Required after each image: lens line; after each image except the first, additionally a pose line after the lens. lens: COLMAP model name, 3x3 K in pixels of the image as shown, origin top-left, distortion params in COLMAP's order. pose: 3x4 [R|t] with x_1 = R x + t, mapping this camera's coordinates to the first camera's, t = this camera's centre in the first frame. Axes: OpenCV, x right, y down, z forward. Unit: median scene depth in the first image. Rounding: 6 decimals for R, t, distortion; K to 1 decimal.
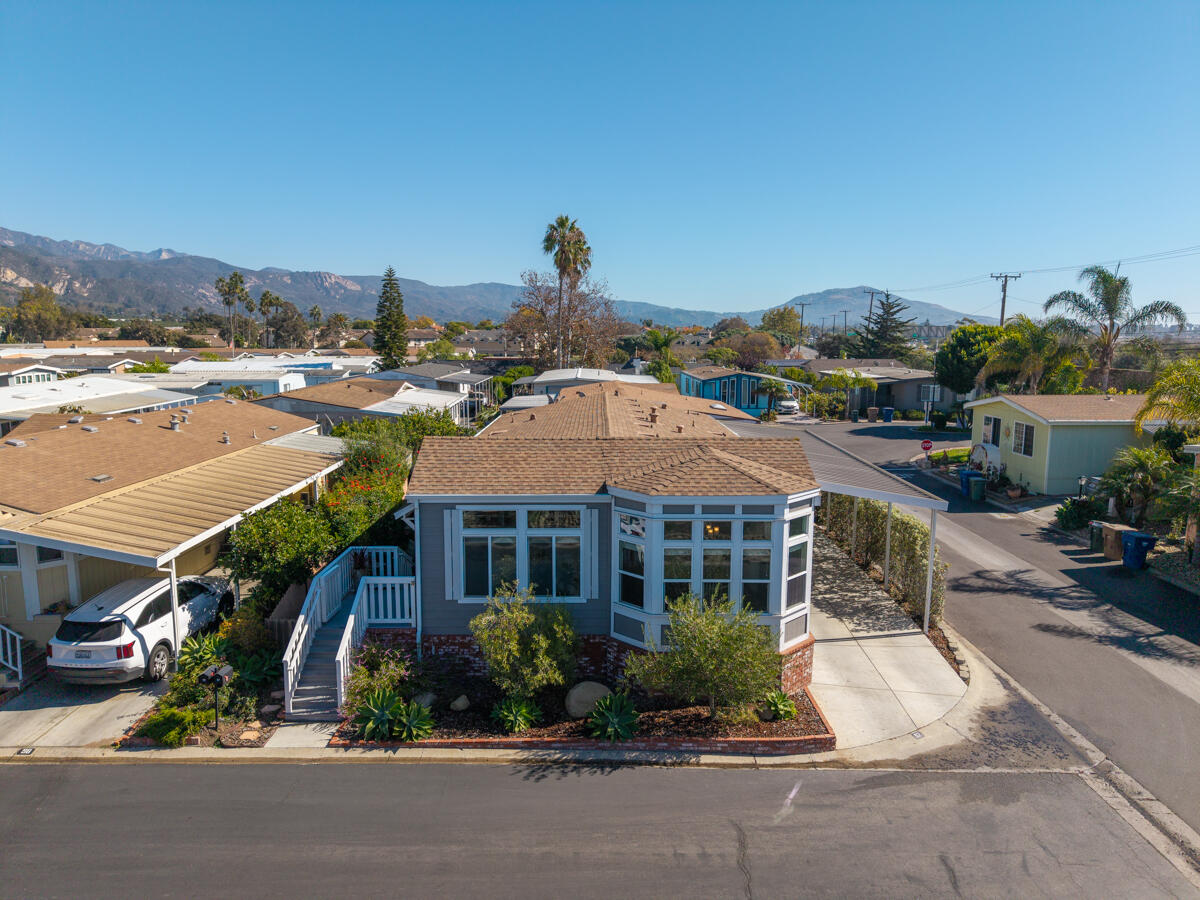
lens RADIAL K [[810.6, 0, 596.0], [0, 810.6, 451.8], [0, 0, 1]] dist [0.009990, -0.004056]
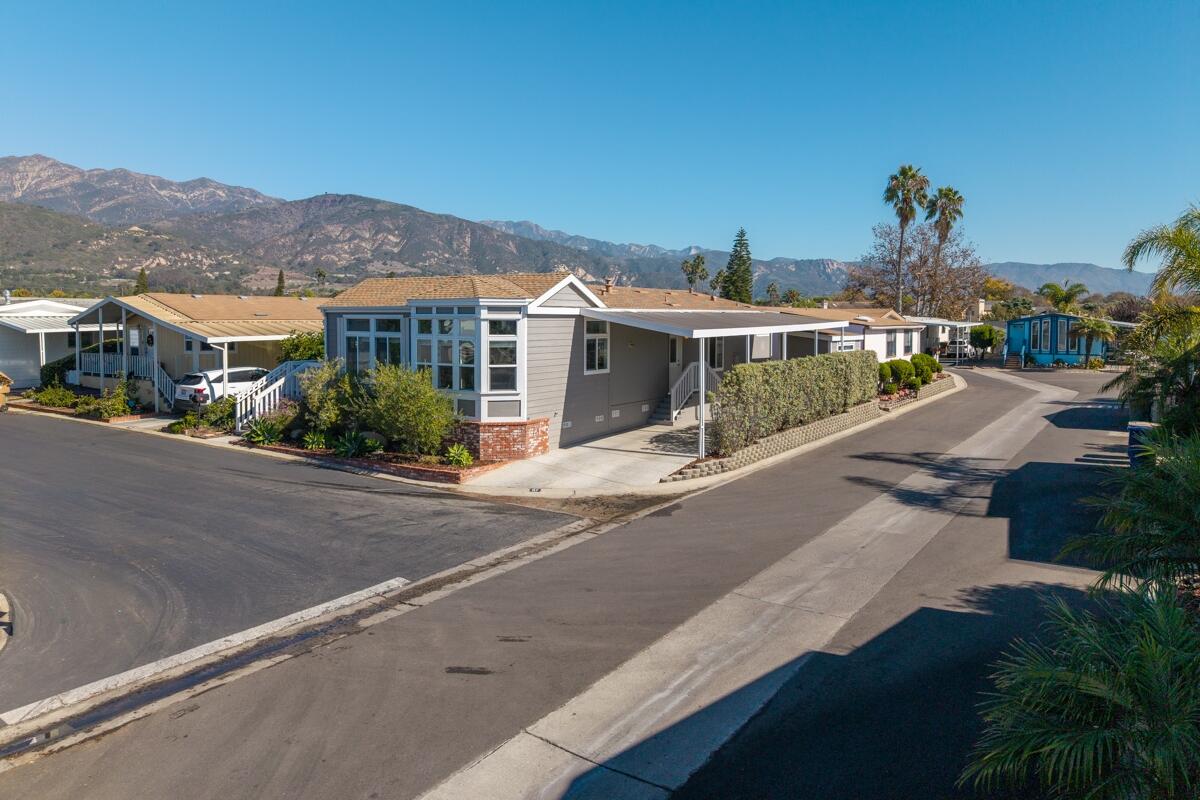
lens RADIAL K [[797.0, 0, 598.9], [0, 797.0, 373.8], [0, 0, 1]] dist [0.018798, -0.025861]
pose [[0.820884, 0.036484, -0.569928, 0.215880], [-0.080494, 0.995386, -0.052218, 0.043236], [0.565394, 0.088741, 0.820034, 0.011595]]
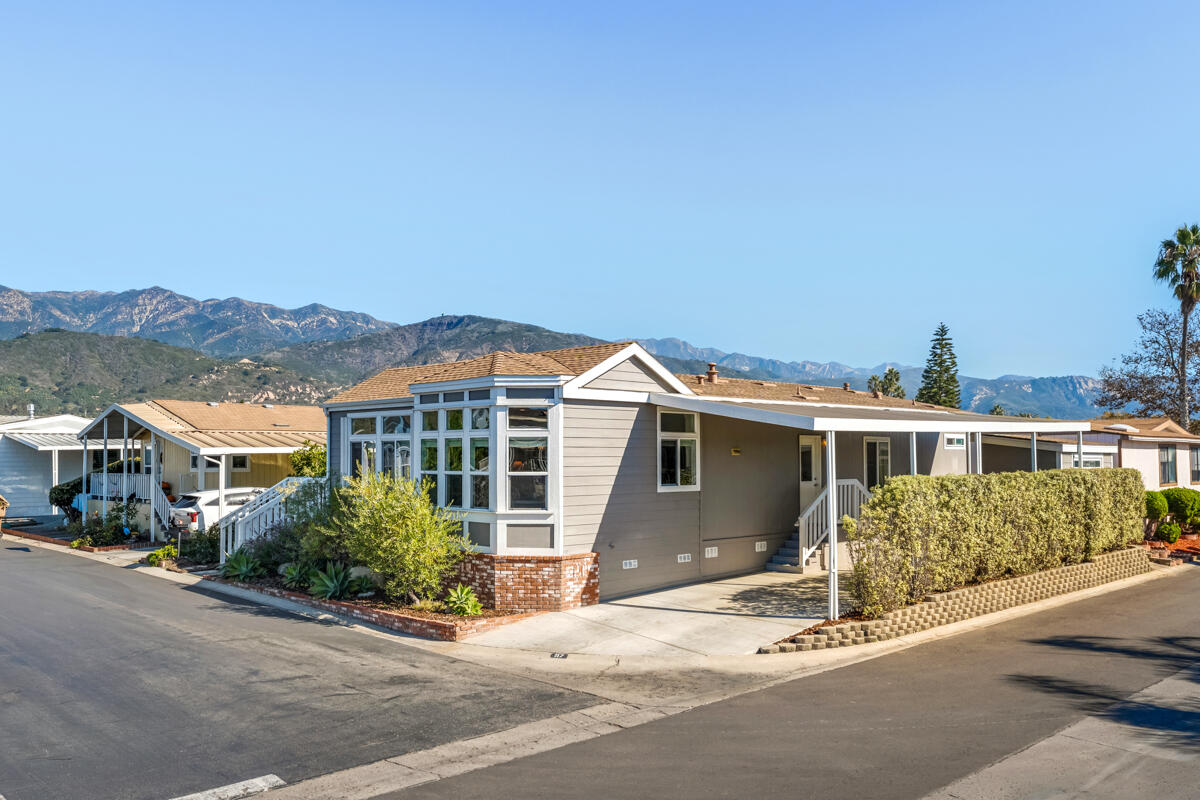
lens RADIAL K [[976.8, 0, 517.6], [0, 976.8, 441.4], [0, 0, 1]] dist [-0.024868, 0.011952]
pose [[0.654909, -0.017238, -0.755511, 0.207438], [-0.105378, 0.987889, -0.113886, 0.047693], [0.748325, 0.154199, 0.645161, 0.059501]]
